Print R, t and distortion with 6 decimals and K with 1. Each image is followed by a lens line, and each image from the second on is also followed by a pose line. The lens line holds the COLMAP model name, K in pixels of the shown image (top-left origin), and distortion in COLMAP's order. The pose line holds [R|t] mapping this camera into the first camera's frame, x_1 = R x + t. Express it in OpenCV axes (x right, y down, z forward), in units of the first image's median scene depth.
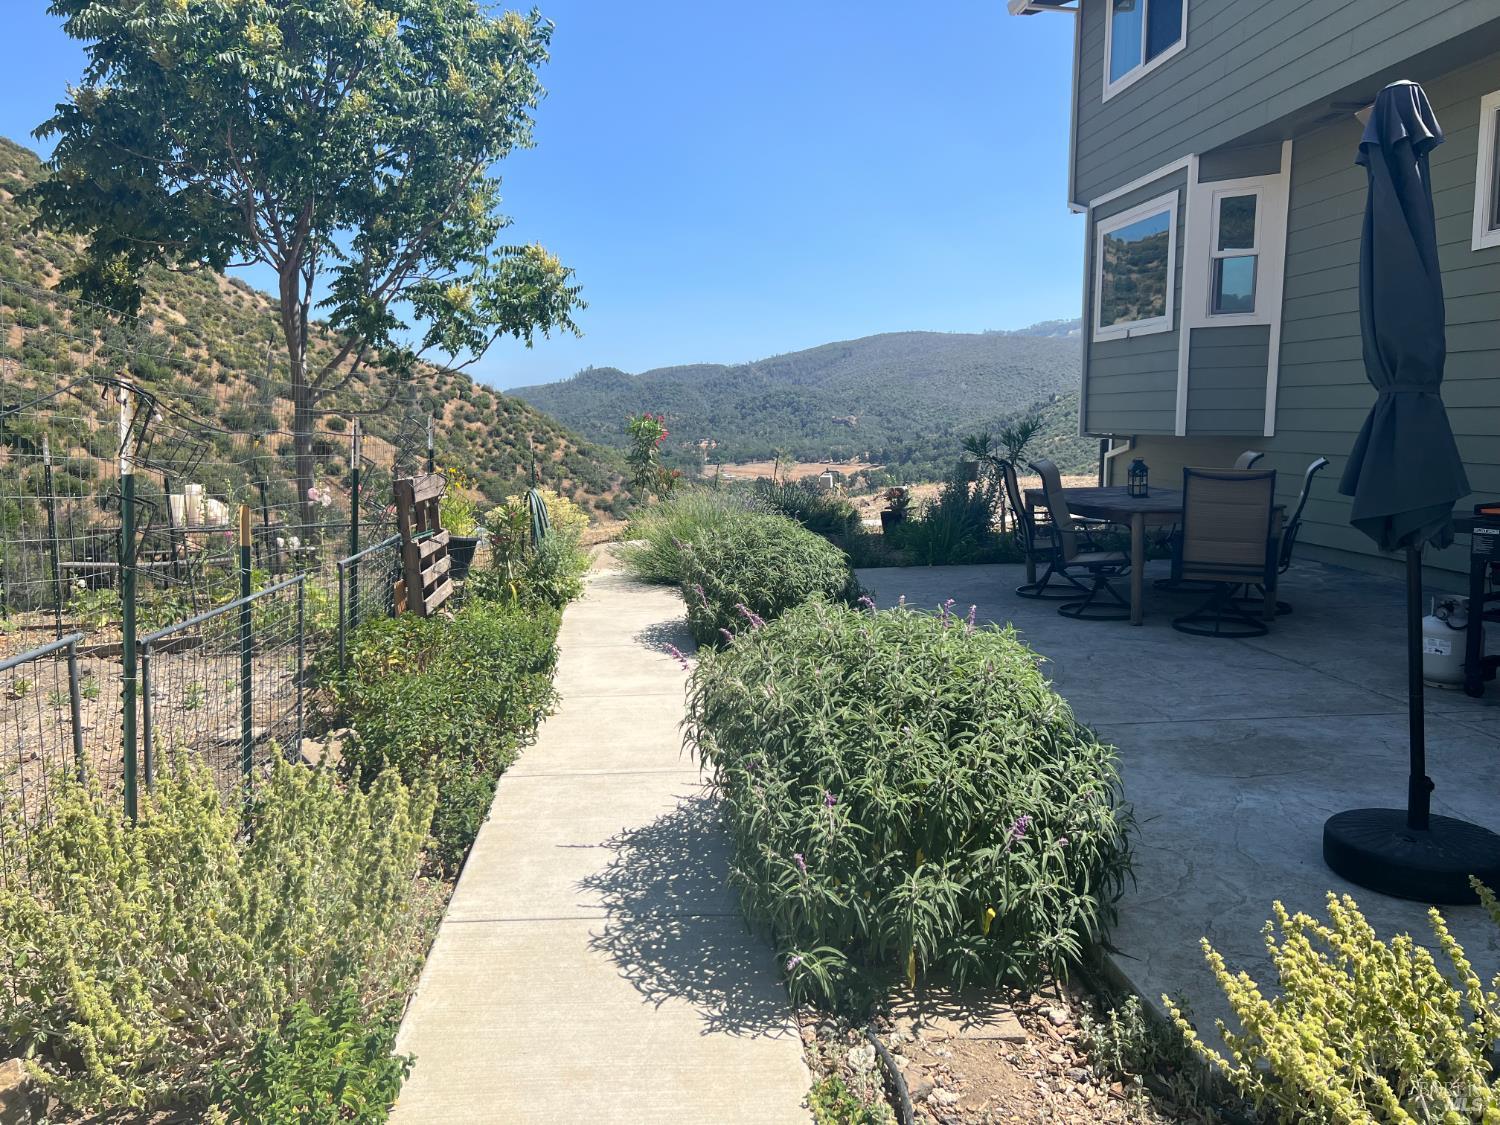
lens RADIAL K [[1132.7, 0, 748.0], [0, 1132.7, 555.7], [0, 0, 1]] dist [0.030012, -0.008374]
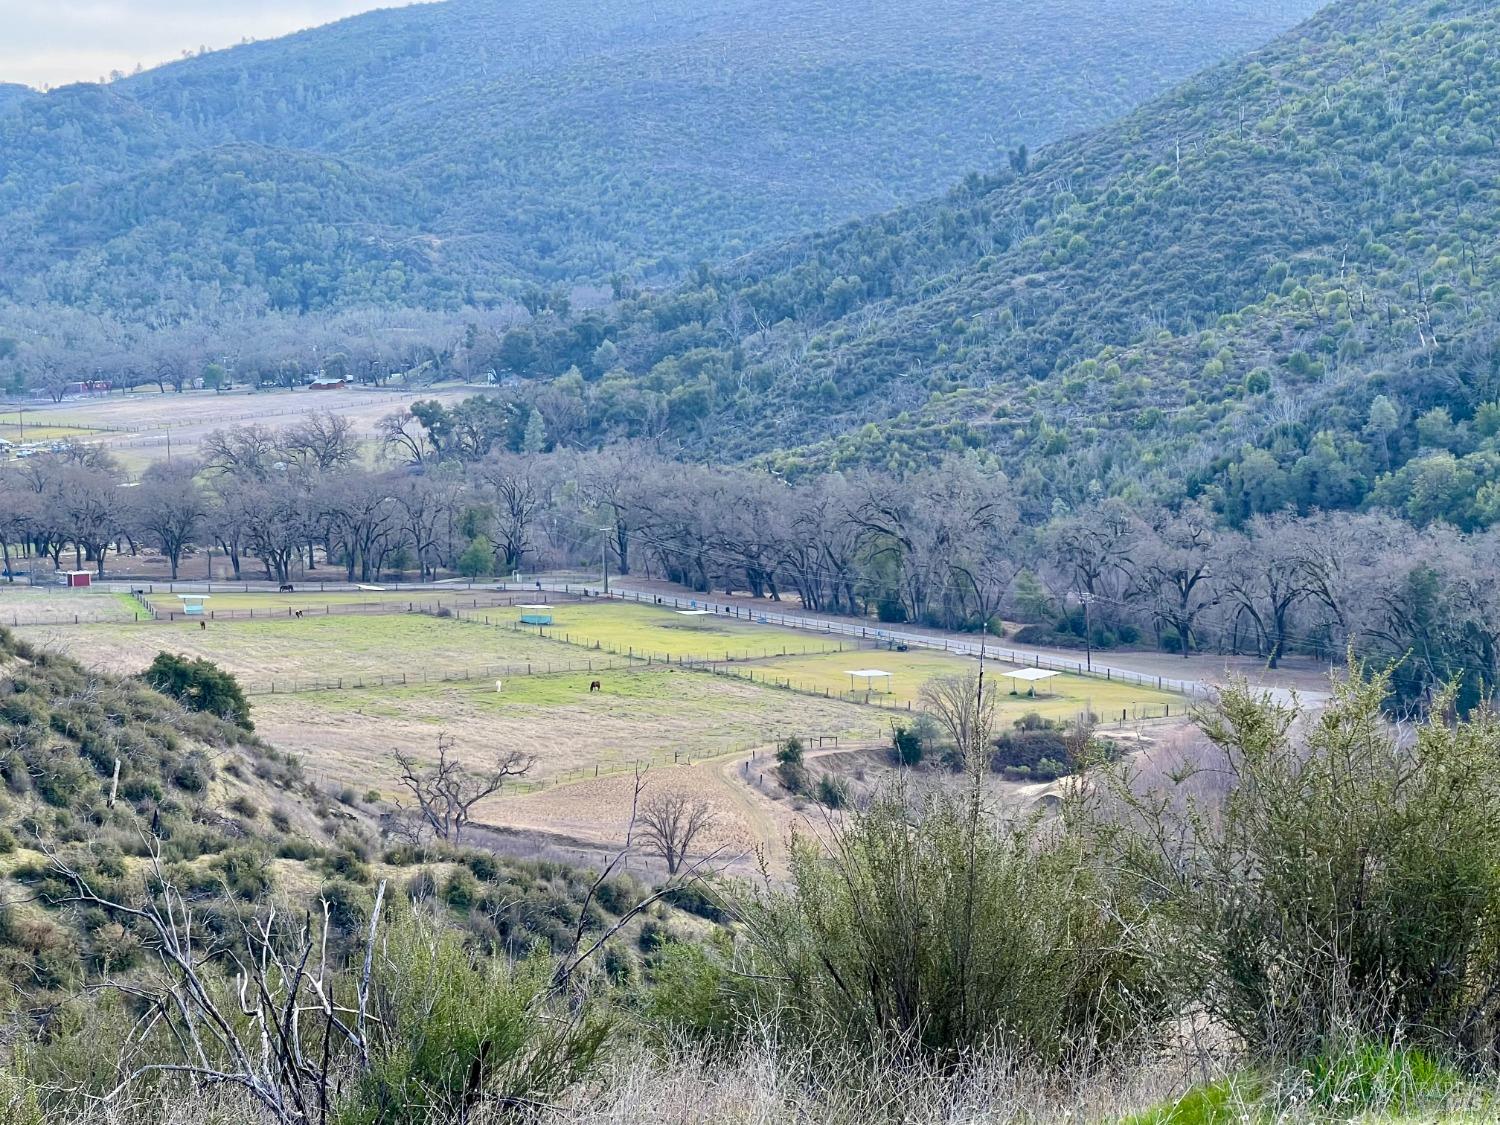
lens RADIAL K [[3510.6, 0, 752.1], [0, 3510.6, 559.0], [0, 0, 1]] dist [0.220843, 0.000000]
pose [[0.985099, -0.048044, 0.165142, 0.132580], [0.053511, 0.998151, -0.028818, -0.003556], [-0.163452, 0.037225, 0.985849, 0.177283]]
